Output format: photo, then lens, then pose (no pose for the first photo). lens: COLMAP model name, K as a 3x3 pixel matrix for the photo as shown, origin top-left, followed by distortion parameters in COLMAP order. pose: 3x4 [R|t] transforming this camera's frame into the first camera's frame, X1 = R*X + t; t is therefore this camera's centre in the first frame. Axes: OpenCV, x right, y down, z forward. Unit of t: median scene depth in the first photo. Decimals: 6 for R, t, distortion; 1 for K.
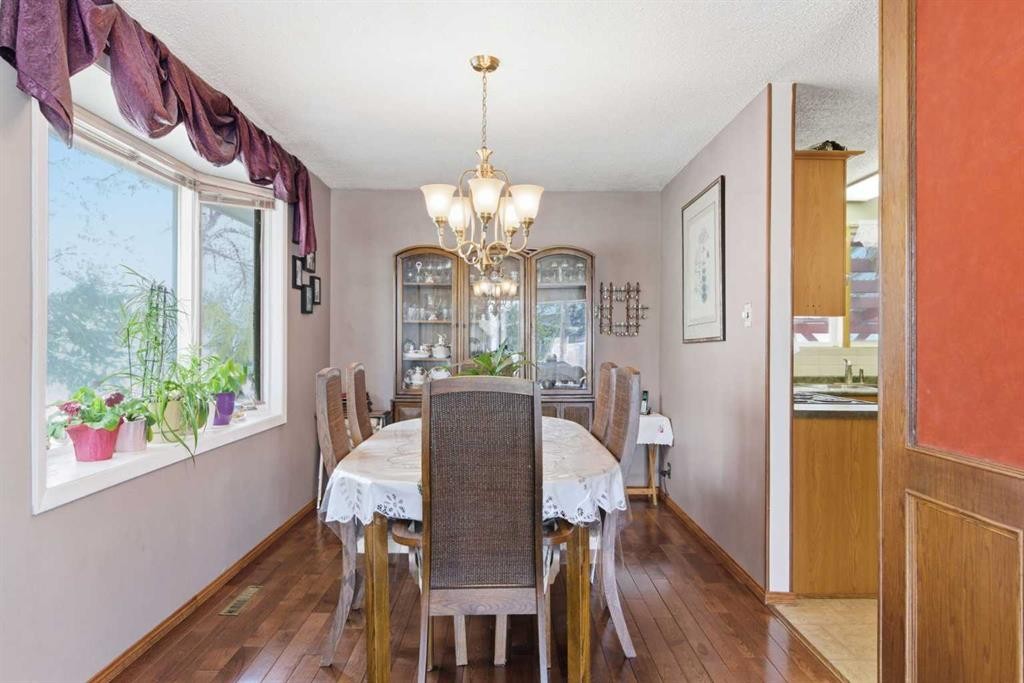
lens RADIAL K [[626.7, 0, 512.0], [0, 626.7, 341.5], [0, 0, 1]] dist [-0.003455, -0.000801]
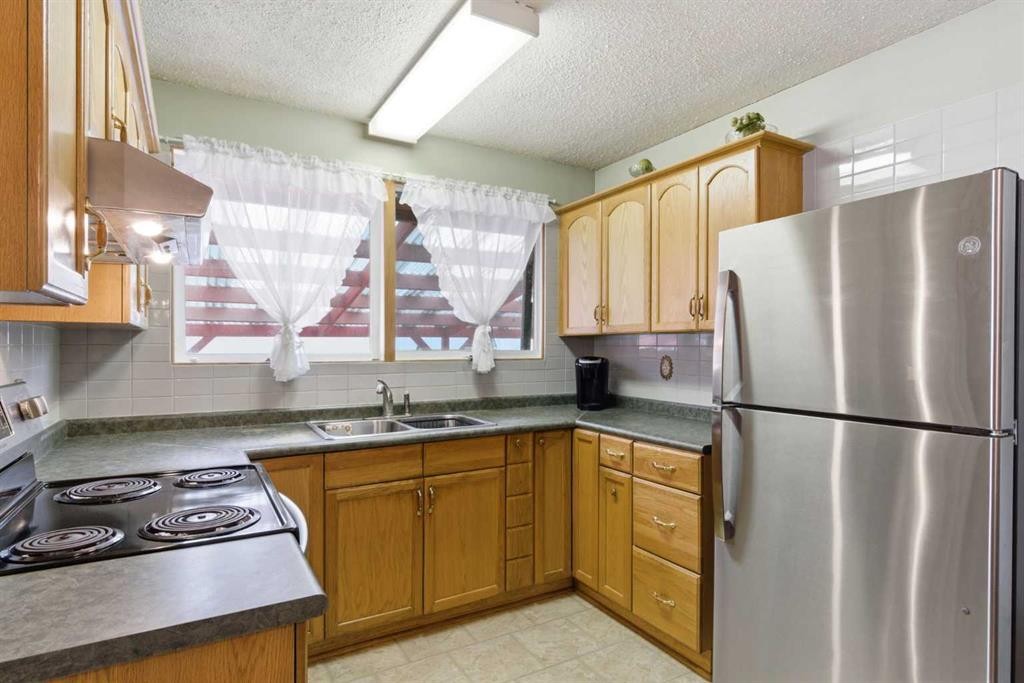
lens RADIAL K [[554.4, 0, 512.8], [0, 554.4, 346.1], [0, 0, 1]] dist [0.000498, -0.000157]
pose [[0.866958, -0.007452, 0.498325, 0.357246], [0.005045, 0.999968, 0.006176, -0.009534], [-0.498355, -0.002840, 0.866968, 0.425006]]
